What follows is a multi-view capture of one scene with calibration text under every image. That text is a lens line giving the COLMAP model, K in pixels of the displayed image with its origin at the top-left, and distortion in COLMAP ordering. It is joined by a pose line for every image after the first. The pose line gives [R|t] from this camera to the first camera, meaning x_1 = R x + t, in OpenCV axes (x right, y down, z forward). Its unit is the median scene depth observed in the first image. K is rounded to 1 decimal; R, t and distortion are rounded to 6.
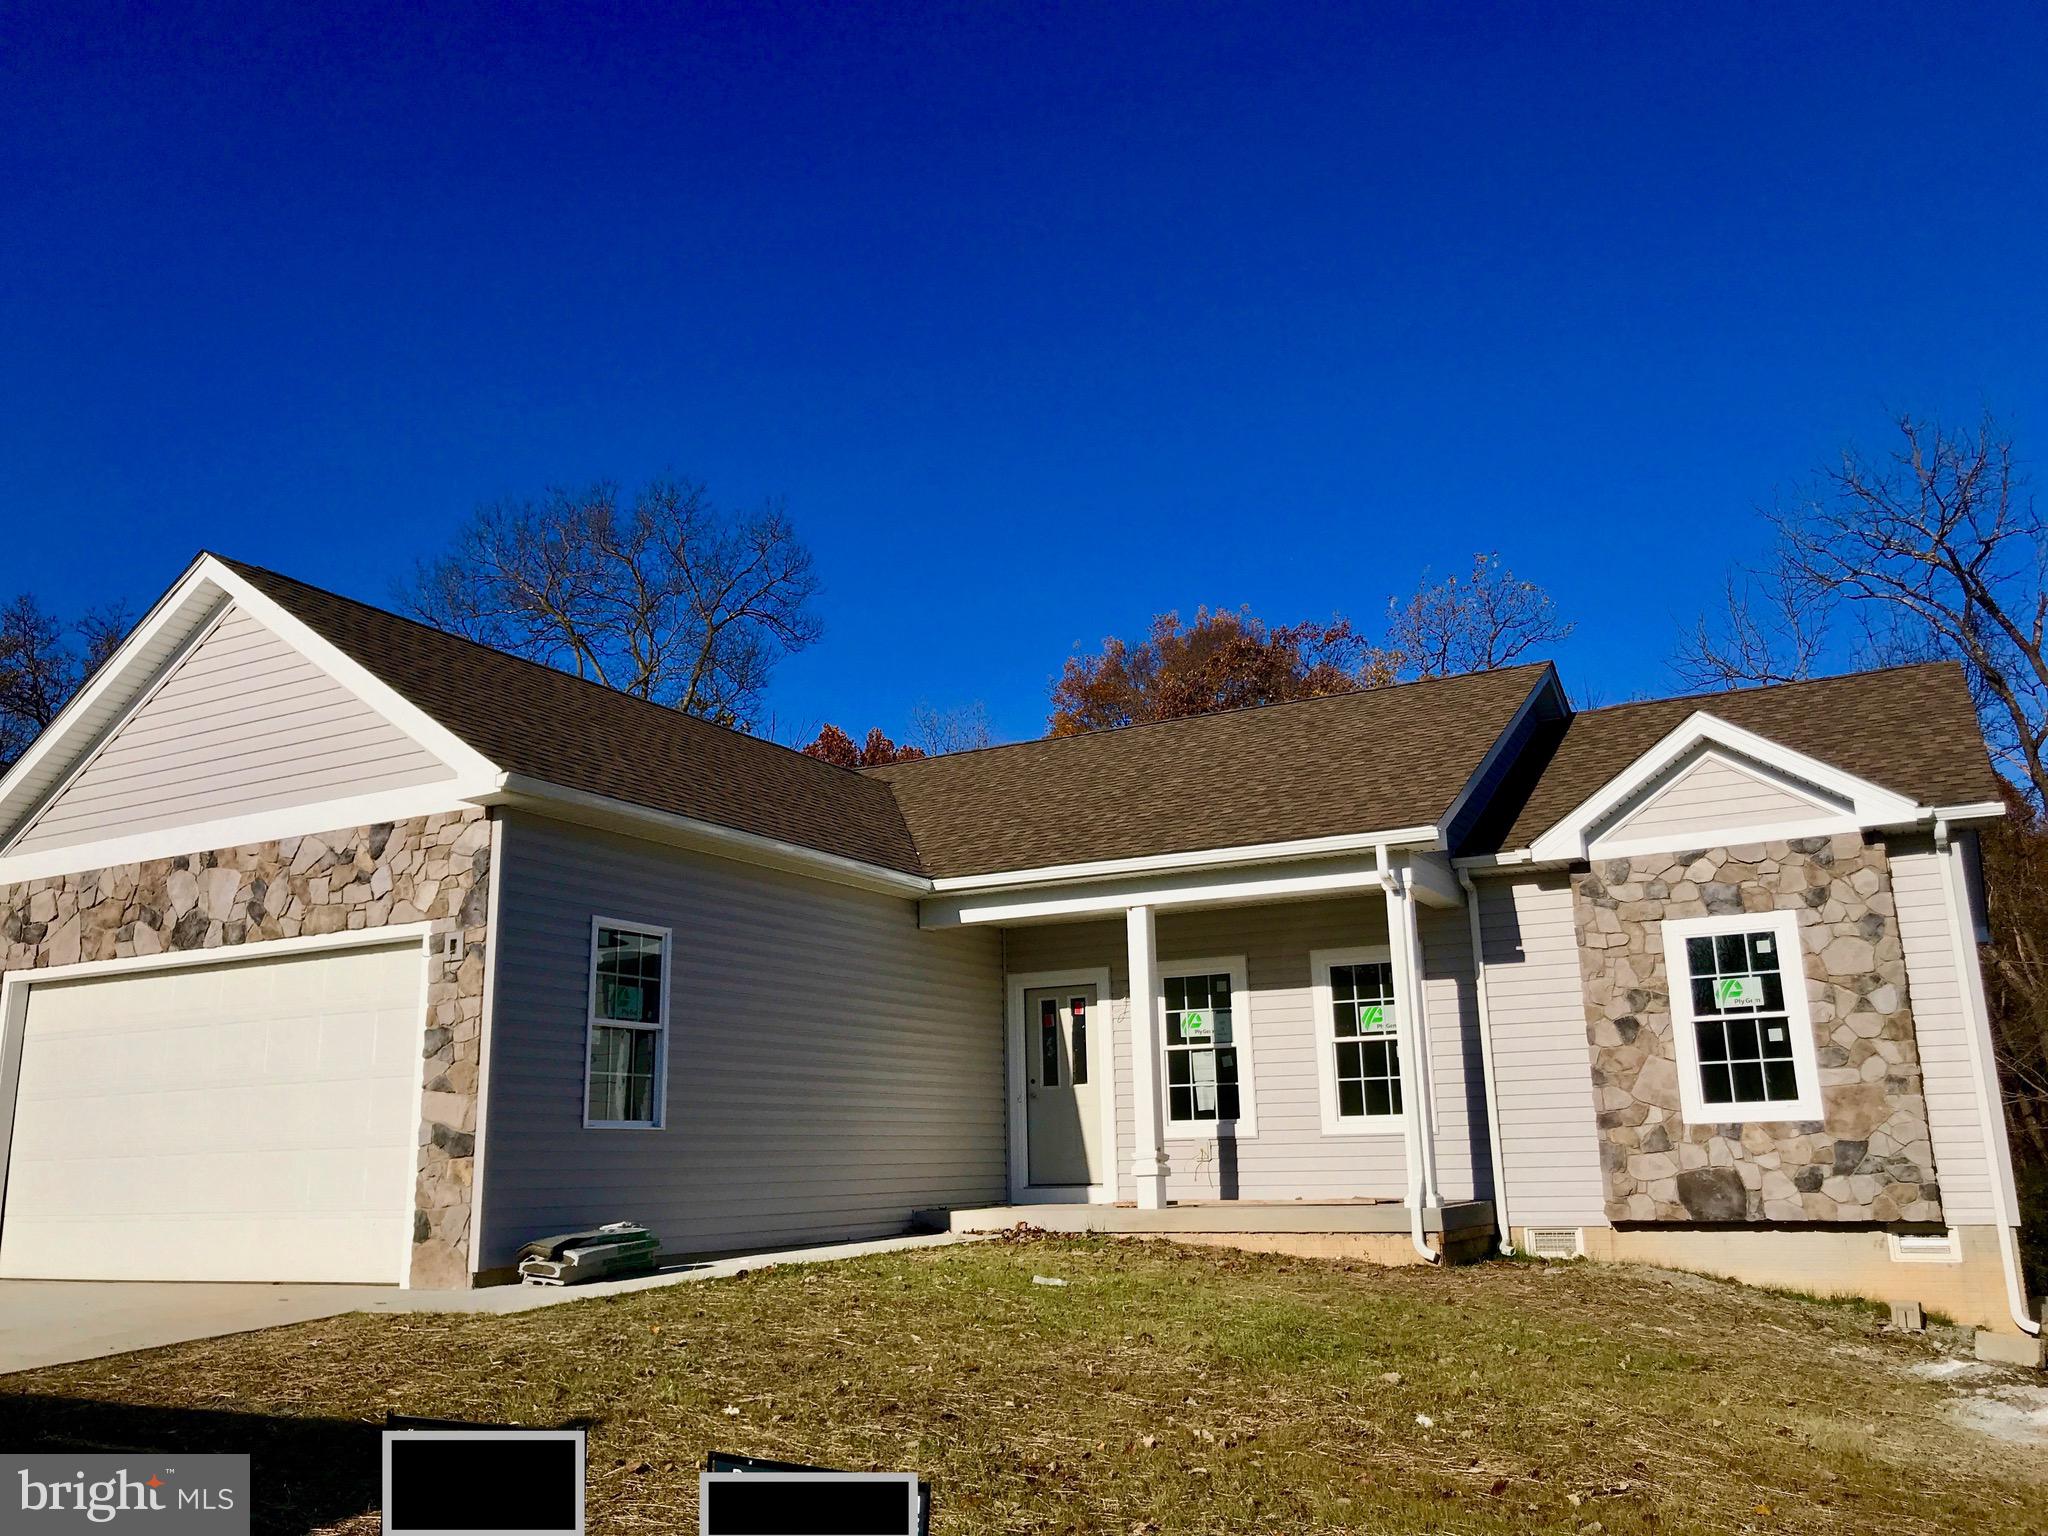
lens RADIAL K [[1684.4, 0, 1024.0], [0, 1684.4, 768.0], [0, 0, 1]] dist [0.015627, -0.001386]
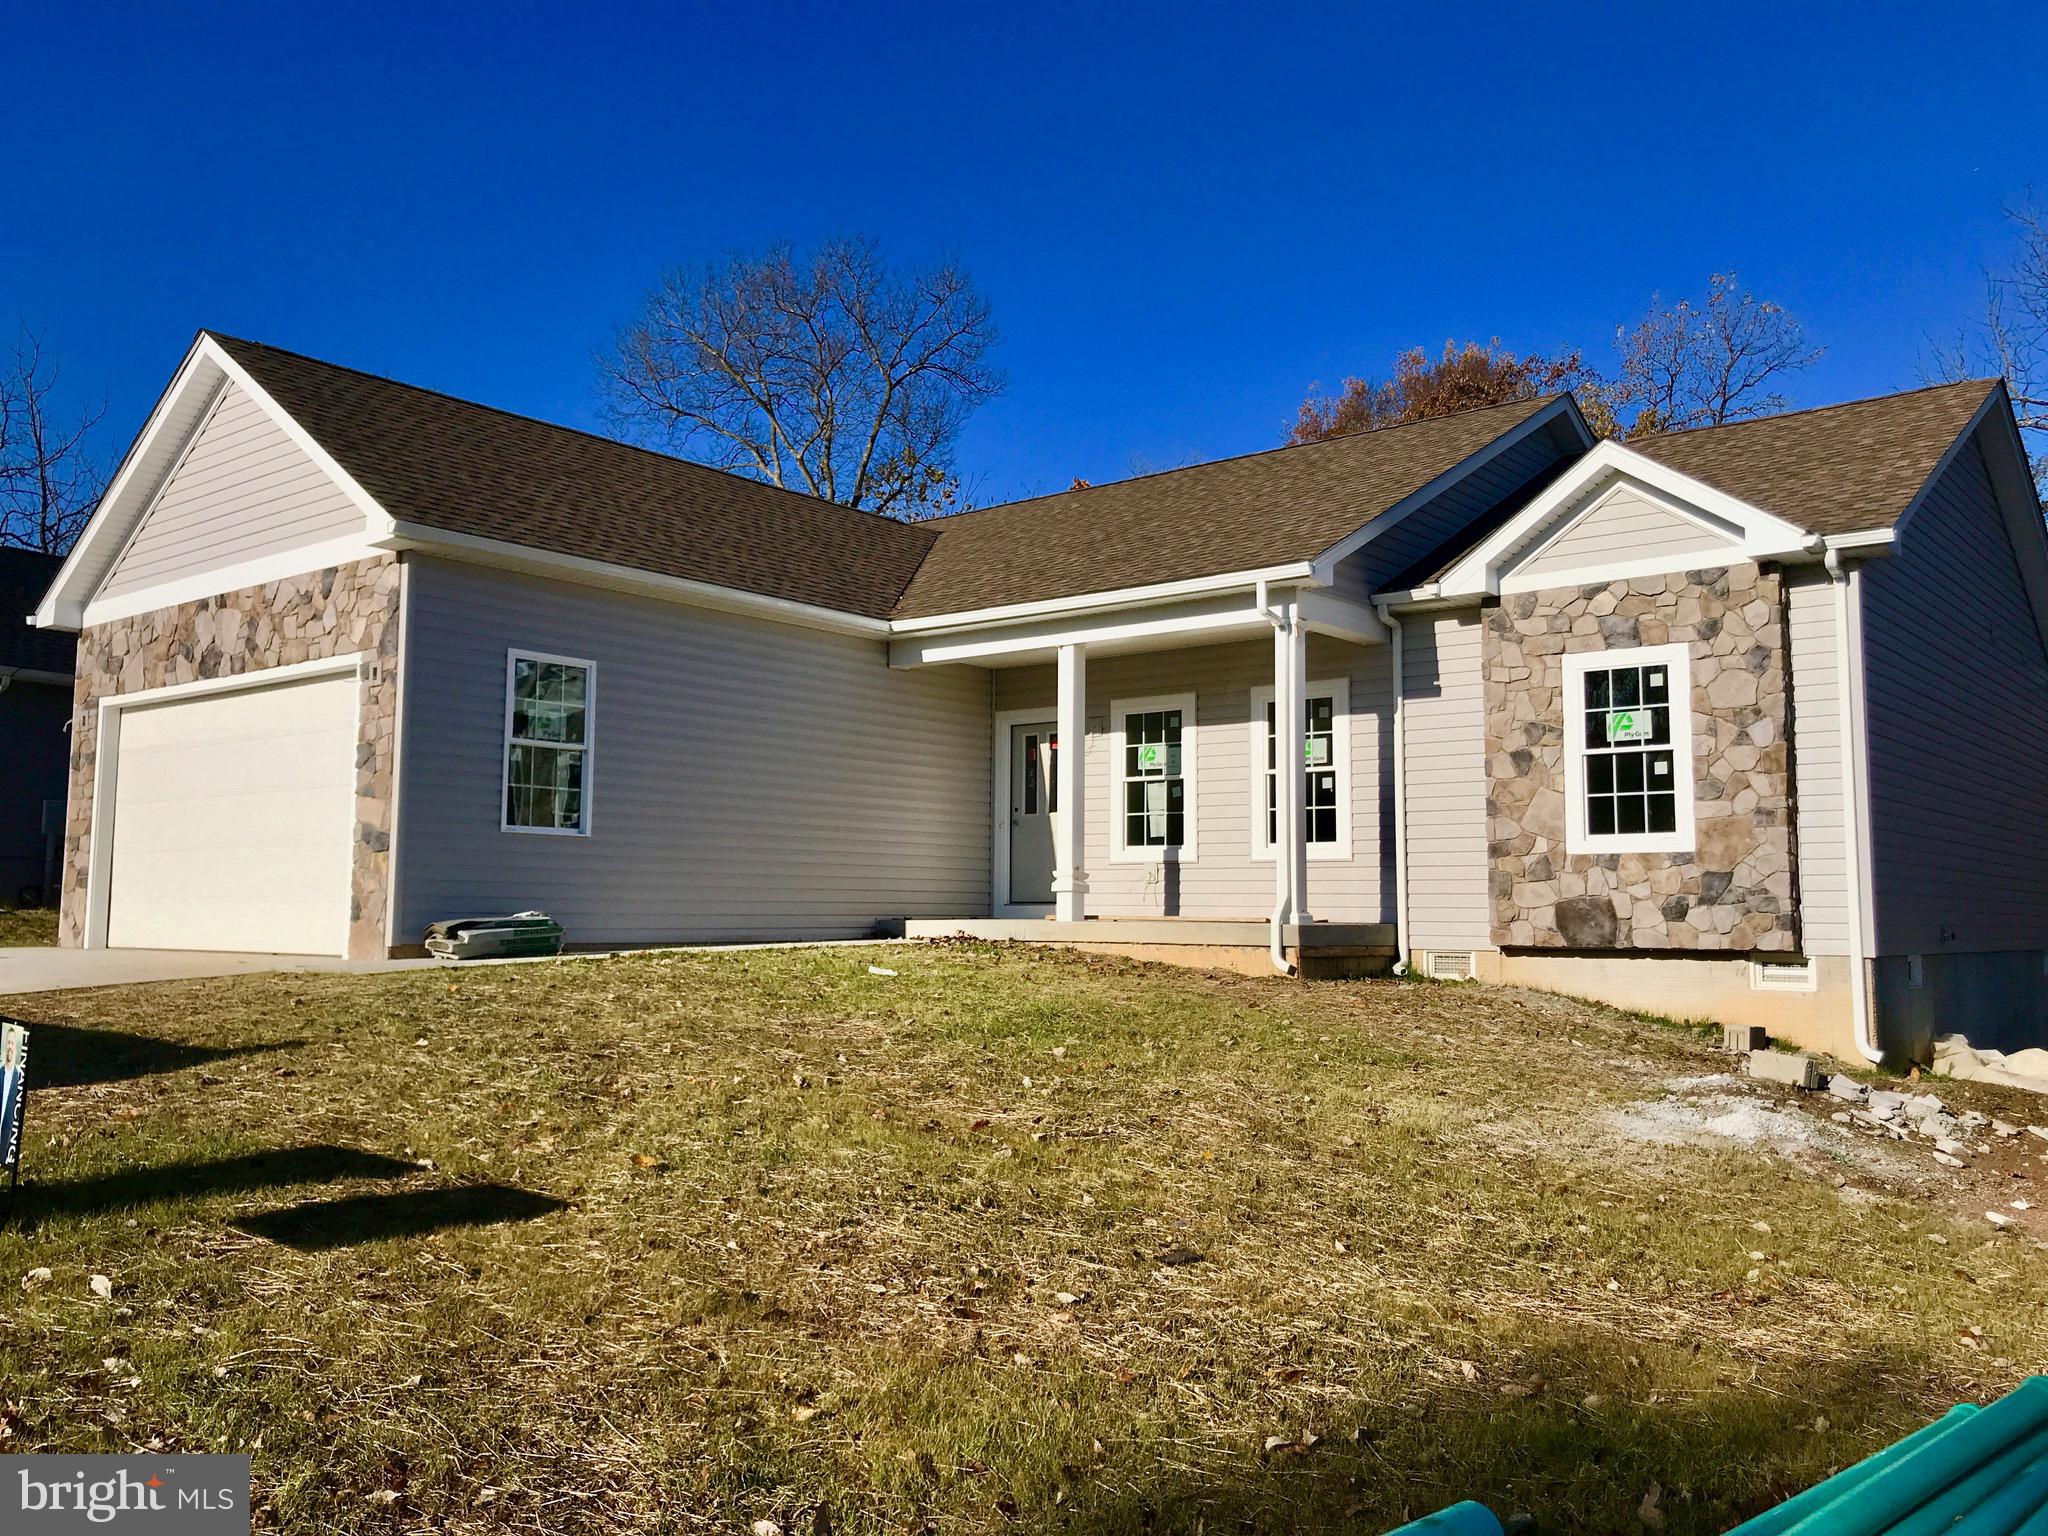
lens RADIAL K [[1652.6, 0, 973.7], [0, 1652.6, 768.6], [0, 0, 1]] dist [0.188290, -0.508501]
pose [[0.981989, 0.011902, -0.188562, 0.230010], [0.015783, 0.989358, 0.144640, 0.008441], [0.188277, -0.145011, 0.971351, -0.038646]]
